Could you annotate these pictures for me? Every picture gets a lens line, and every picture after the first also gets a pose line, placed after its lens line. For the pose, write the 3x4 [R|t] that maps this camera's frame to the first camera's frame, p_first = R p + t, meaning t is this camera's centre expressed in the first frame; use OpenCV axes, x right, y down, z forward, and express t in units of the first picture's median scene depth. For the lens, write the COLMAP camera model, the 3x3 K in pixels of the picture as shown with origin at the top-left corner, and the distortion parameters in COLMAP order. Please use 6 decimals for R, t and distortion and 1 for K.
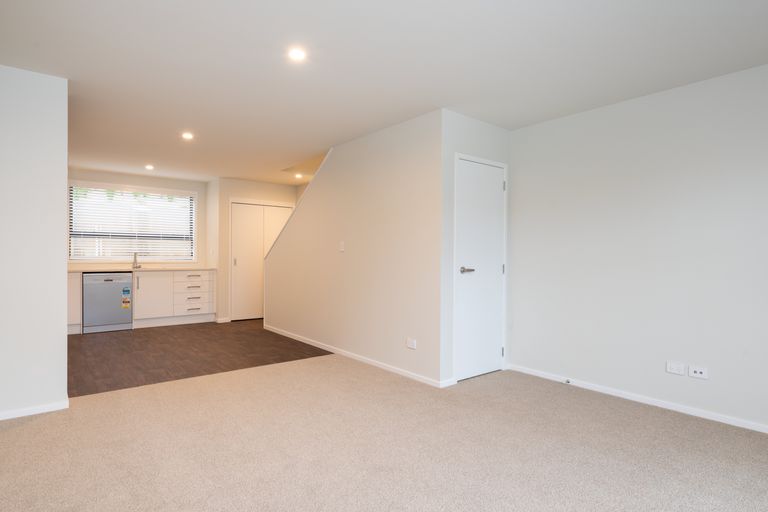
lens RADIAL K [[424.0, 0, 384.0], [0, 424.0, 256.0], [0, 0, 1]] dist [-0.002292, -0.000184]
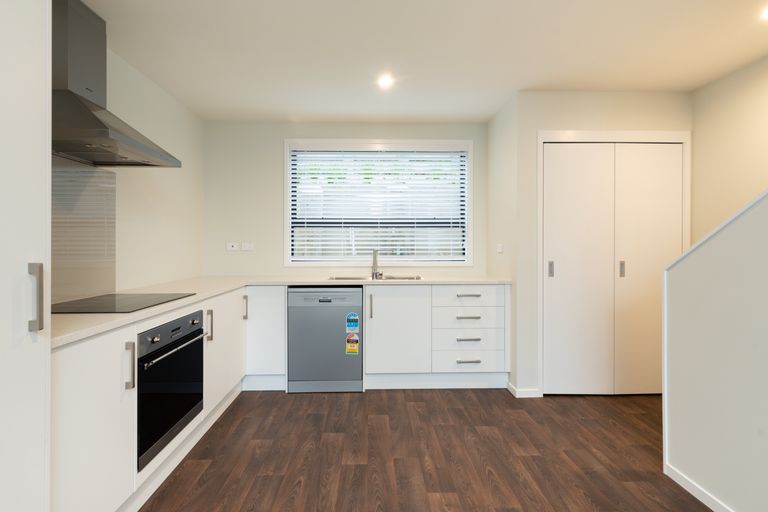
lens RADIAL K [[366.9, 0, 381.8], [0, 366.9, 243.0], [0, 0, 1]] dist [0.072533, 0.000111]
pose [[0.800981, -0.009861, -0.598609, -0.269001], [0.007620, 0.999951, -0.006277, -0.014048], [0.598641, 0.000467, 0.801017, 0.591054]]
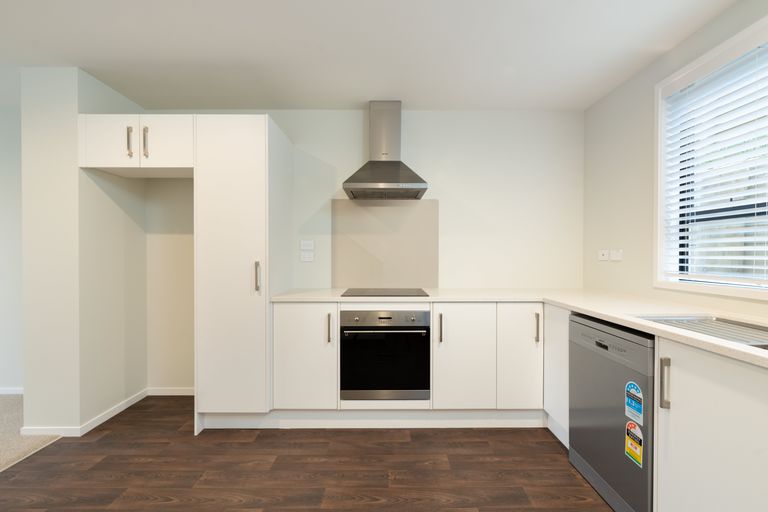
lens RADIAL K [[348.5, 0, 384.0], [0, 348.5, 256.0], [0, 0, 1]] dist [-0.000148, 0.000151]
pose [[-0.616800, -0.004804, -0.787105, -0.295360], [0.001038, 0.999976, -0.006916, -0.010790], [0.787119, -0.005083, -0.616780, 0.936856]]
